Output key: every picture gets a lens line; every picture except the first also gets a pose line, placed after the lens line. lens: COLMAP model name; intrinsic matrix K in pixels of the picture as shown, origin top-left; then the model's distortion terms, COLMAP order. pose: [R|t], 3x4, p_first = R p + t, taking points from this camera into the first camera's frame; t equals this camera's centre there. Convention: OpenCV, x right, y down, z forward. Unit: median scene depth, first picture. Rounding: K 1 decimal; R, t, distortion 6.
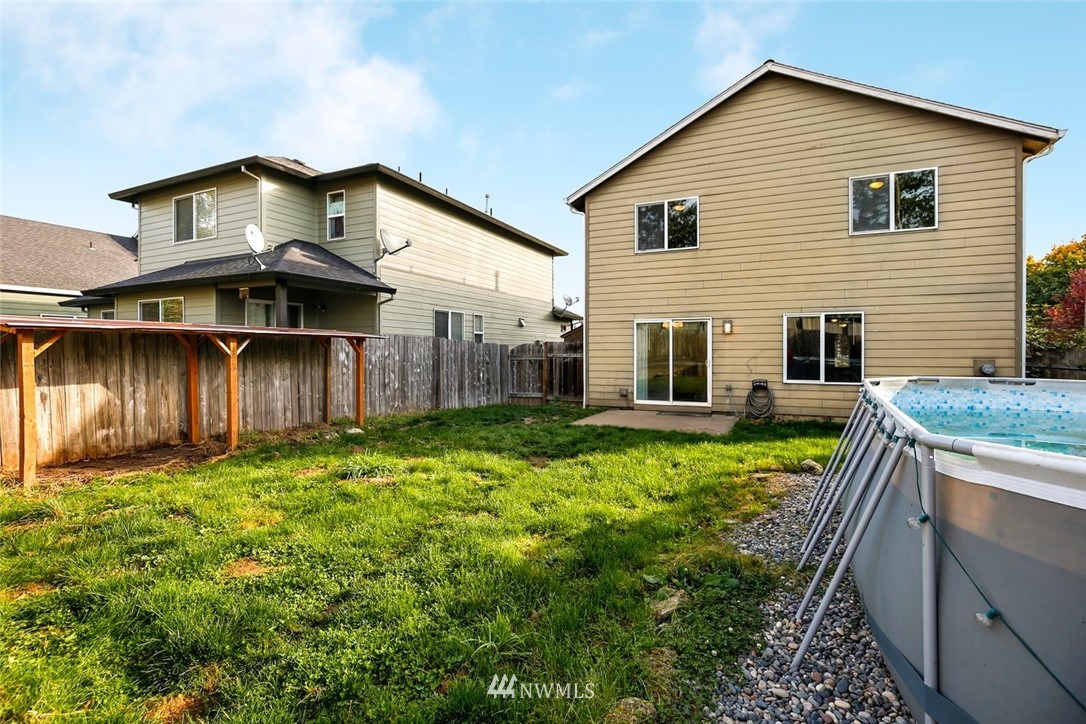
lens RADIAL K [[523.3, 0, 539.8], [0, 523.3, 358.5], [0, 0, 1]] dist [-0.005679, -0.001374]
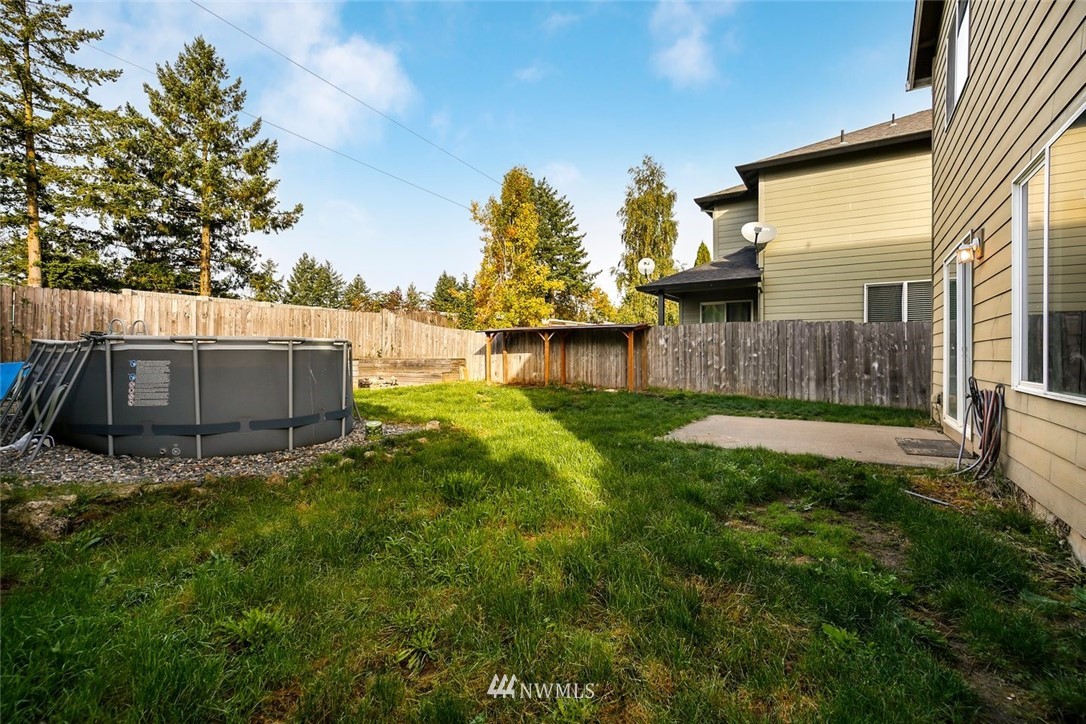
lens RADIAL K [[505.7, 0, 540.4], [0, 505.7, 359.8], [0, 0, 1]] dist [-0.008855, 0.002102]
pose [[-0.133566, 0.012668, -0.990959, 0.253479], [-0.012442, 0.999818, 0.014458, 0.007259], [0.990962, 0.014260, -0.133384, 0.230142]]
